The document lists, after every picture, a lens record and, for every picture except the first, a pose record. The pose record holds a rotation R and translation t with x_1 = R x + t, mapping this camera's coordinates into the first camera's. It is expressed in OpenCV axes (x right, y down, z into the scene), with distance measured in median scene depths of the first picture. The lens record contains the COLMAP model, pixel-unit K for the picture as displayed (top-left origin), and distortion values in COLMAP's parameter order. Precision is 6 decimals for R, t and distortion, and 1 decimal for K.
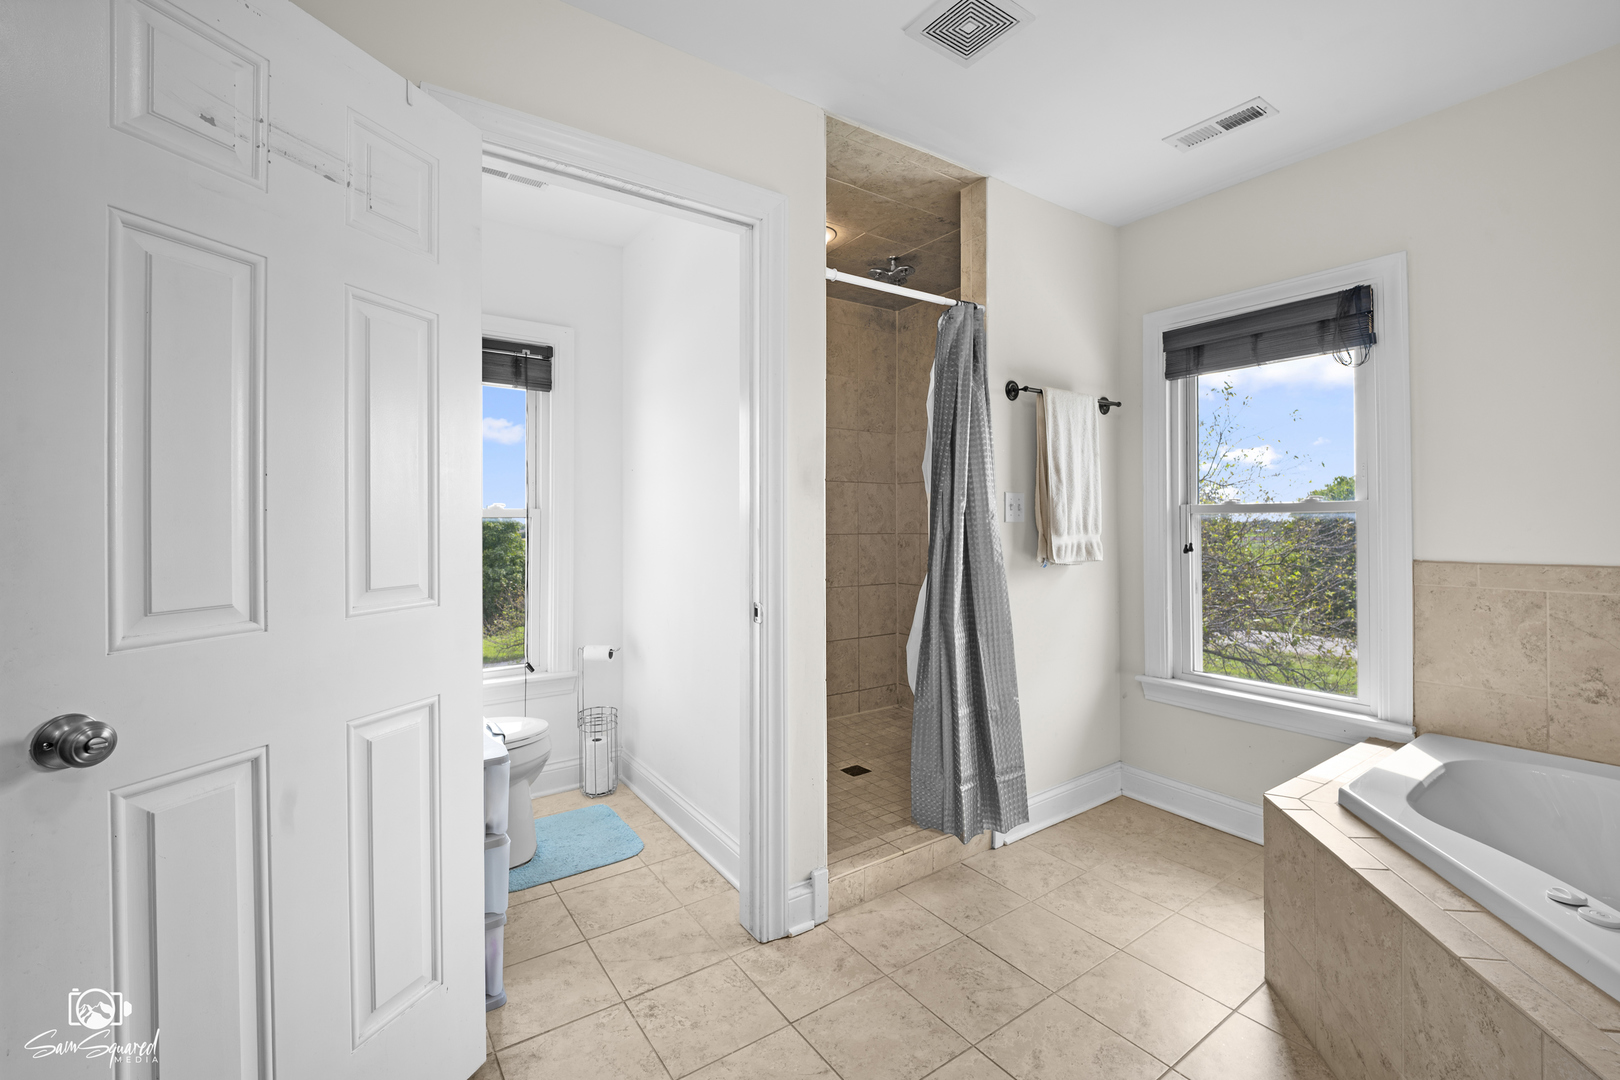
lens RADIAL K [[694.1, 0, 830.0], [0, 694.1, 513.2], [0, 0, 1]] dist [-0.020136, -0.000275]
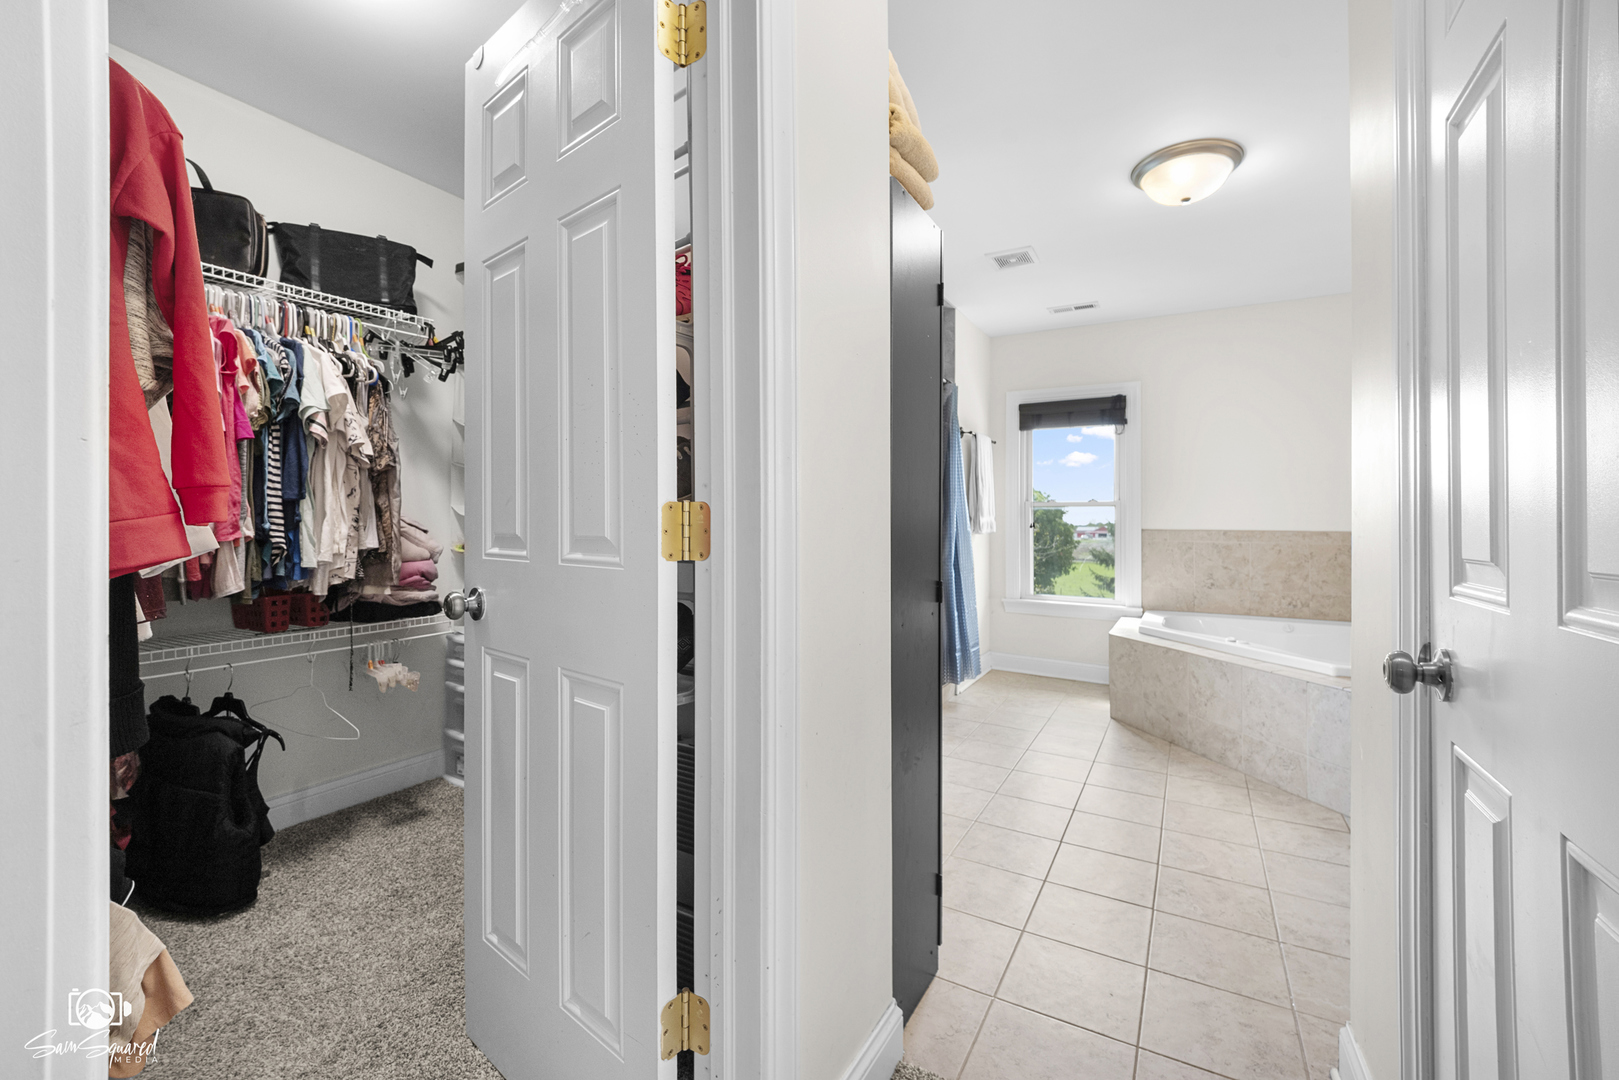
lens RADIAL K [[684.7, 0, 812.6], [0, 684.7, 517.9], [0, 0, 1]] dist [0.028289, -0.025515]
pose [[0.899508, 0.010975, 0.436766, -0.936065], [-0.015128, 0.999867, 0.006030, 0.034716], [-0.436641, -0.012032, 0.899555, -0.441835]]
